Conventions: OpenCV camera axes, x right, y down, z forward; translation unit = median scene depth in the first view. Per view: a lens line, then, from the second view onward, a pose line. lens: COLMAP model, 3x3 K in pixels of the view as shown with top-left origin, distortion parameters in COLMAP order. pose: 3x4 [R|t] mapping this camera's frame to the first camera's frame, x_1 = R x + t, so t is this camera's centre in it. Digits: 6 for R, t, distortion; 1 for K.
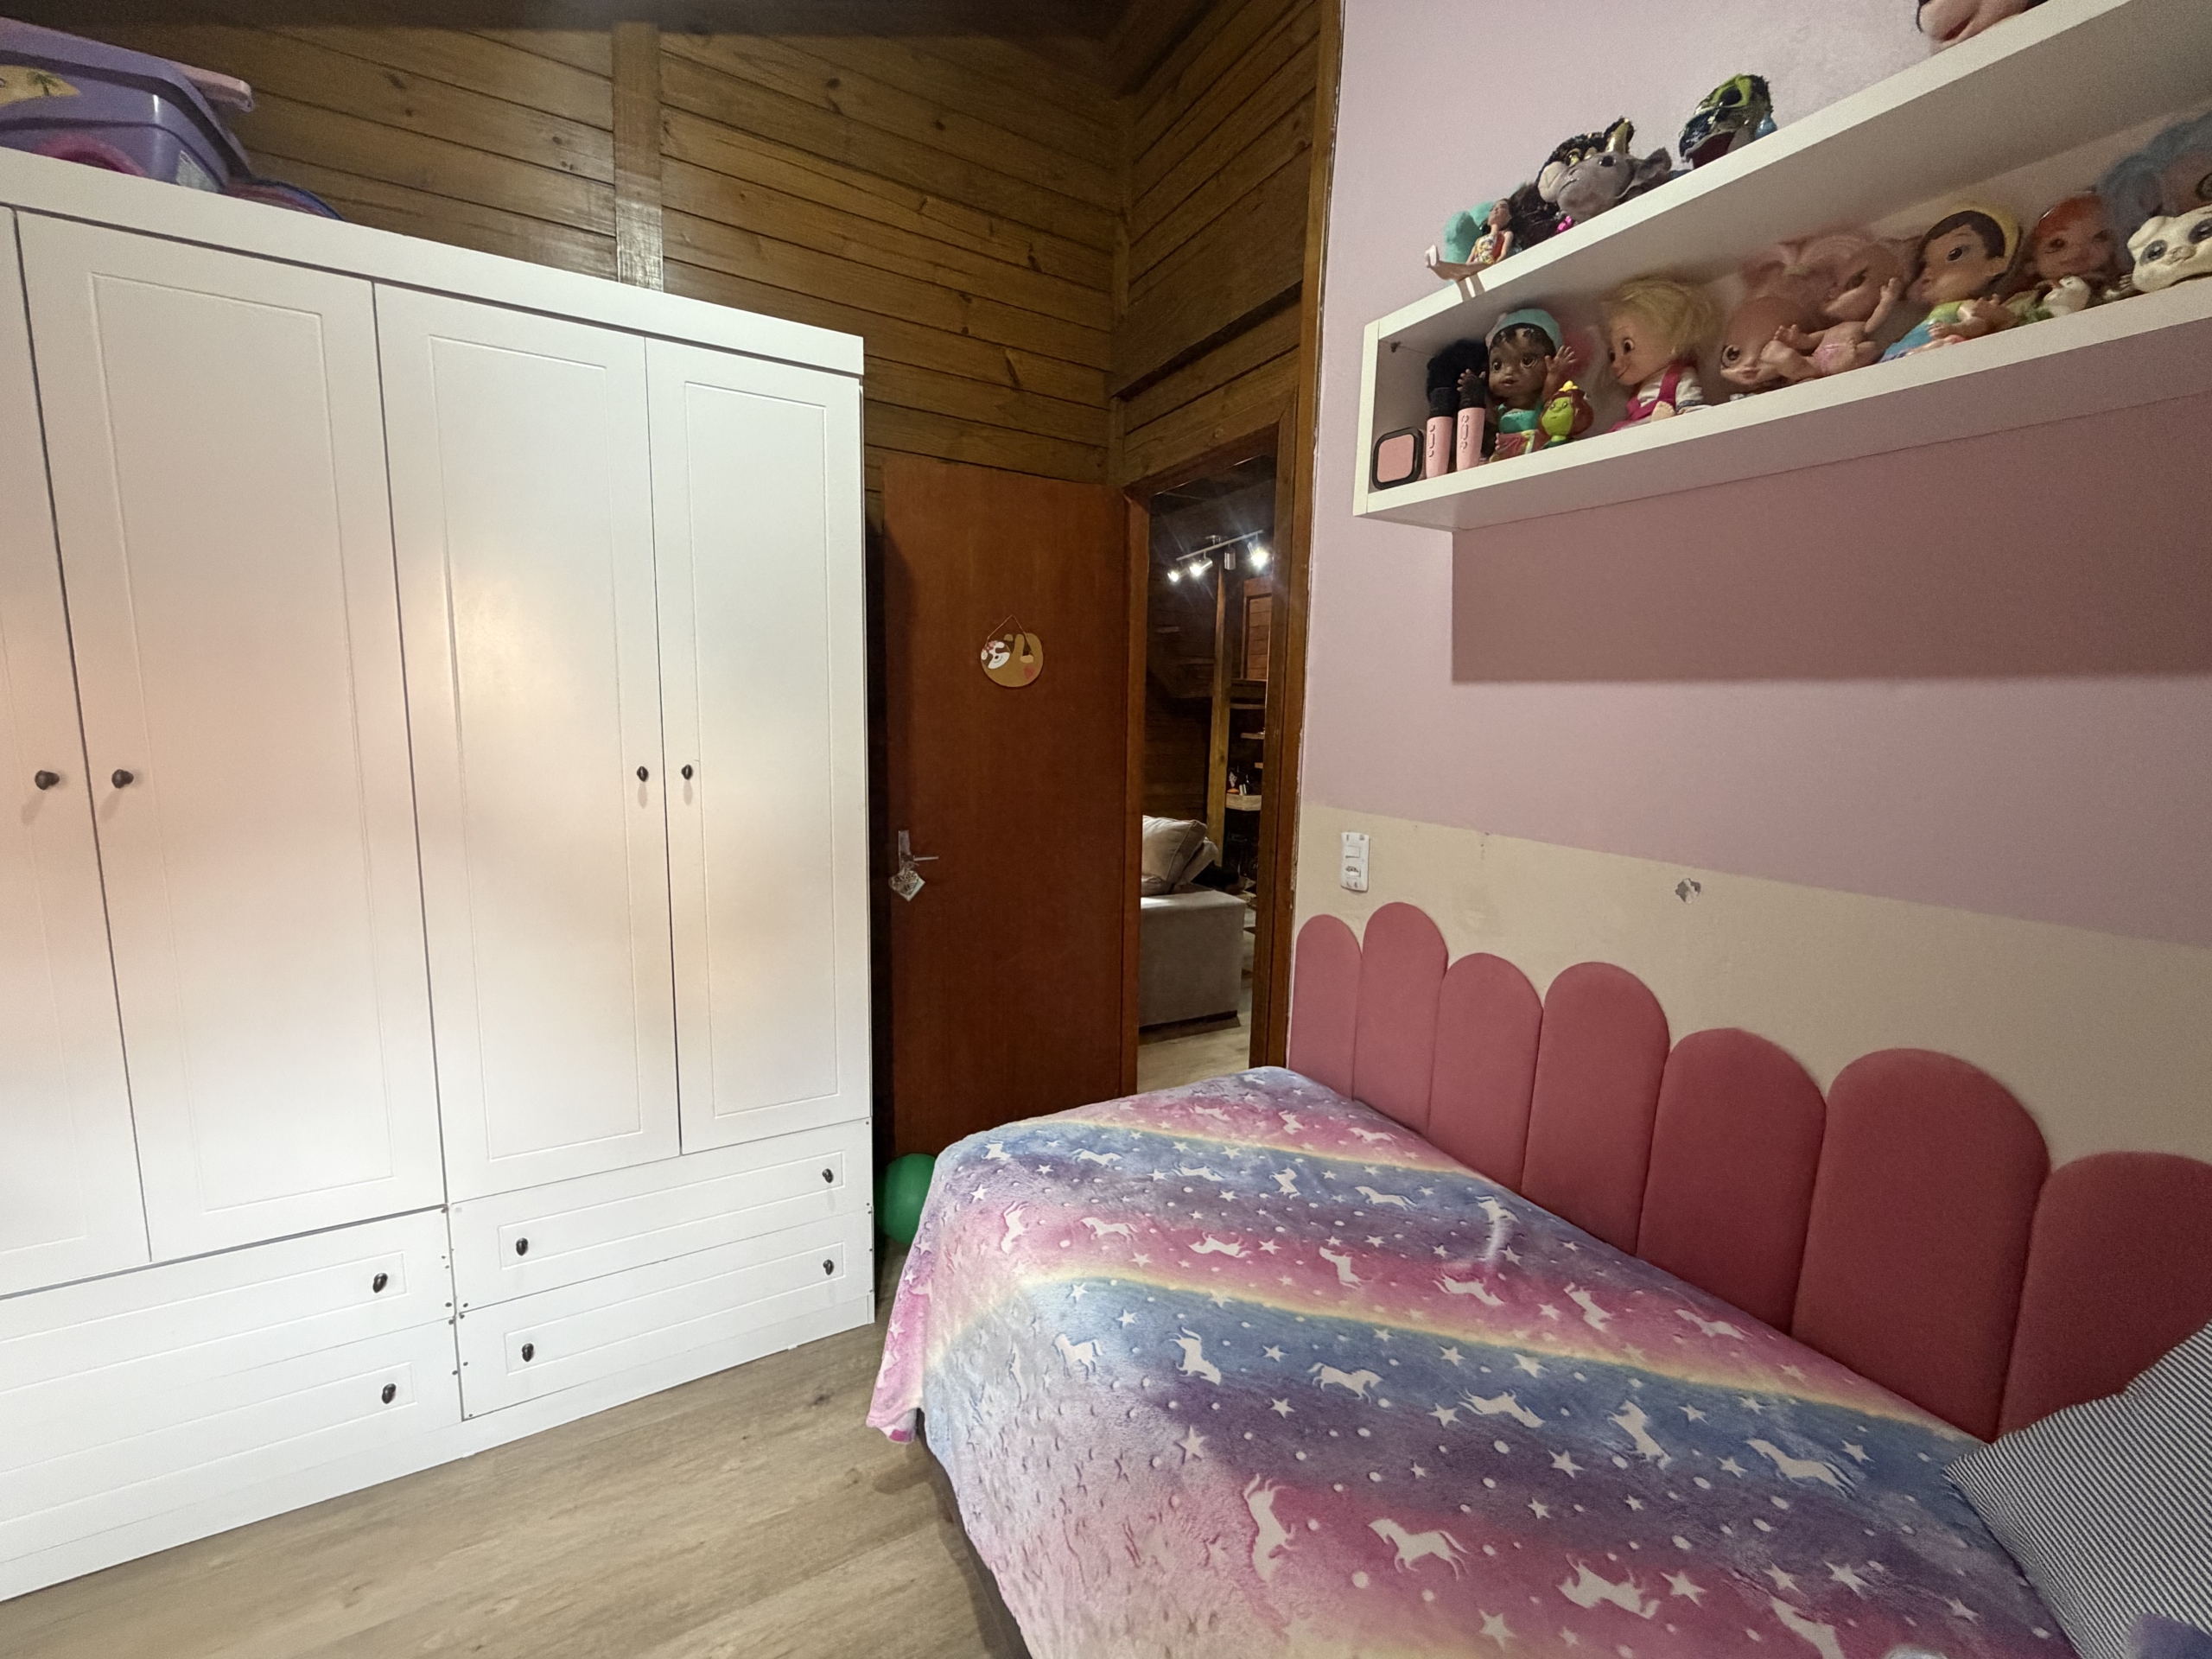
lens RADIAL K [[878.8, 0, 1106.8], [0, 878.8, 827.9], [0, 0, 1]] dist [-0.000653, -0.000049]
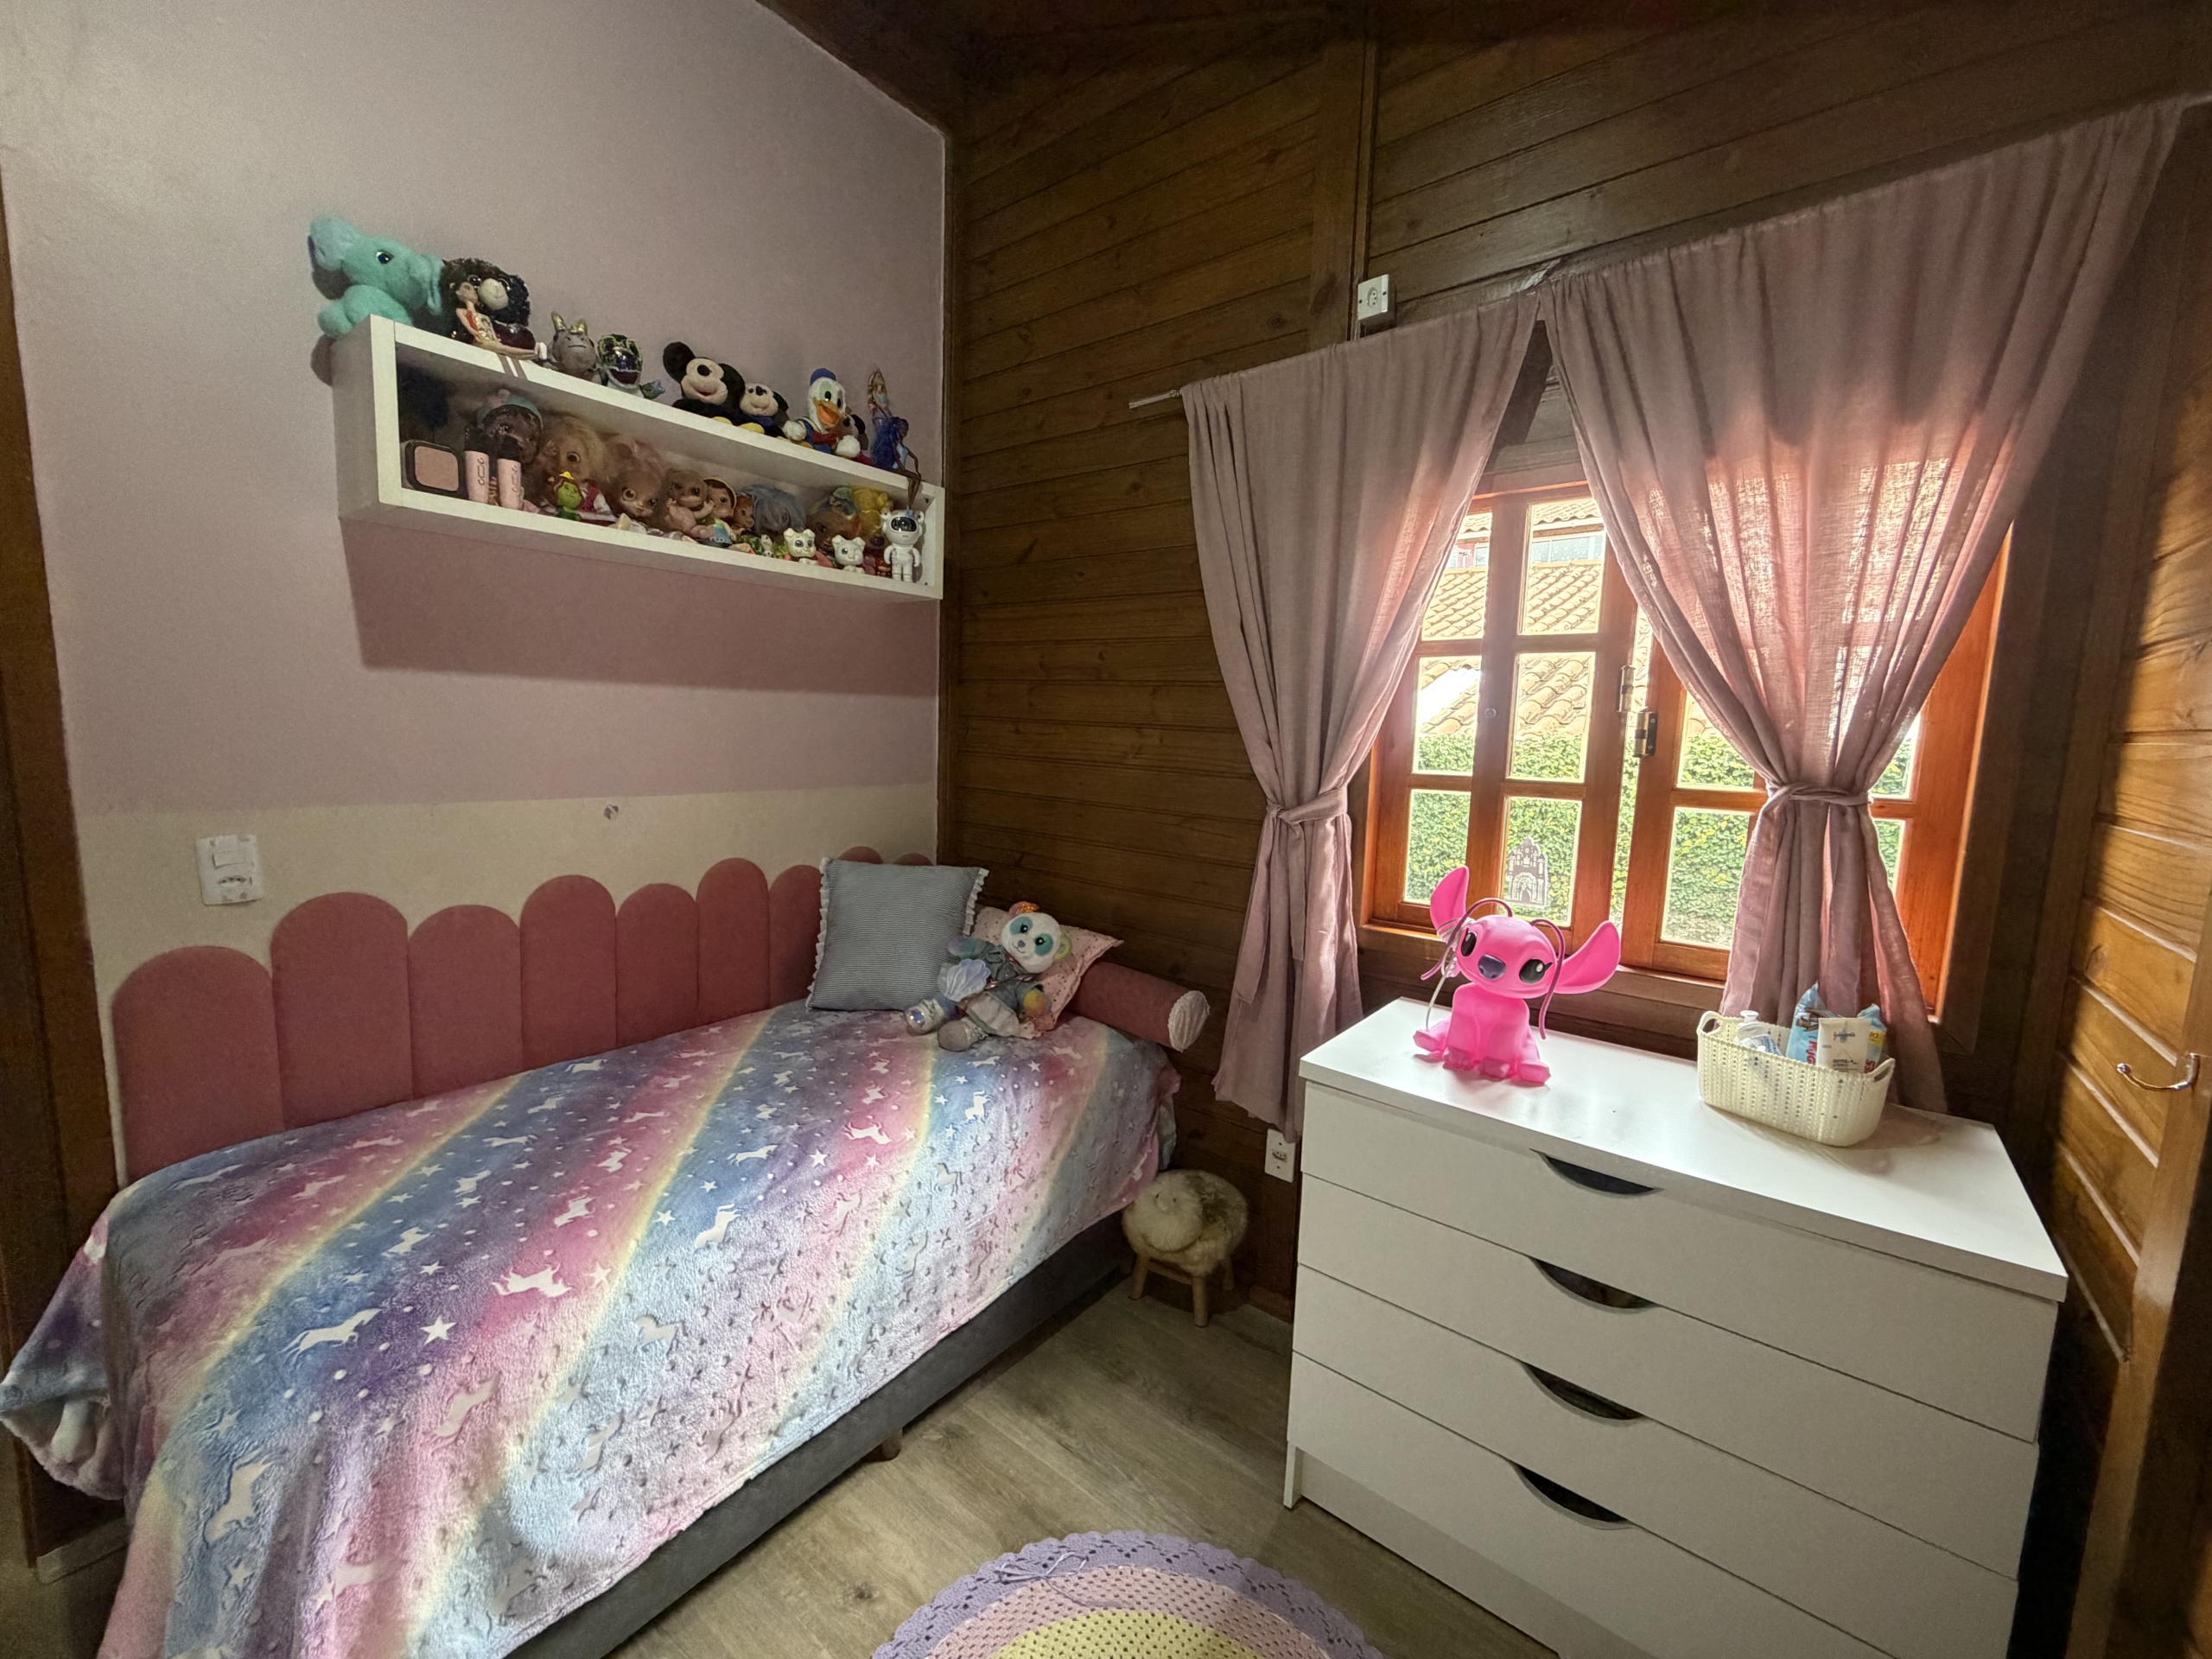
lens RADIAL K [[878.8, 0, 1100.4], [0, 878.8, 827.8], [0, 0, 1]] dist [-0.000653, -0.000049]
pose [[-0.382682, -0.148275, 0.911904, -1.082015], [0.079785, 0.978046, 0.192511, -0.131701], [-0.920428, 0.146426, -0.362451, 0.720733]]
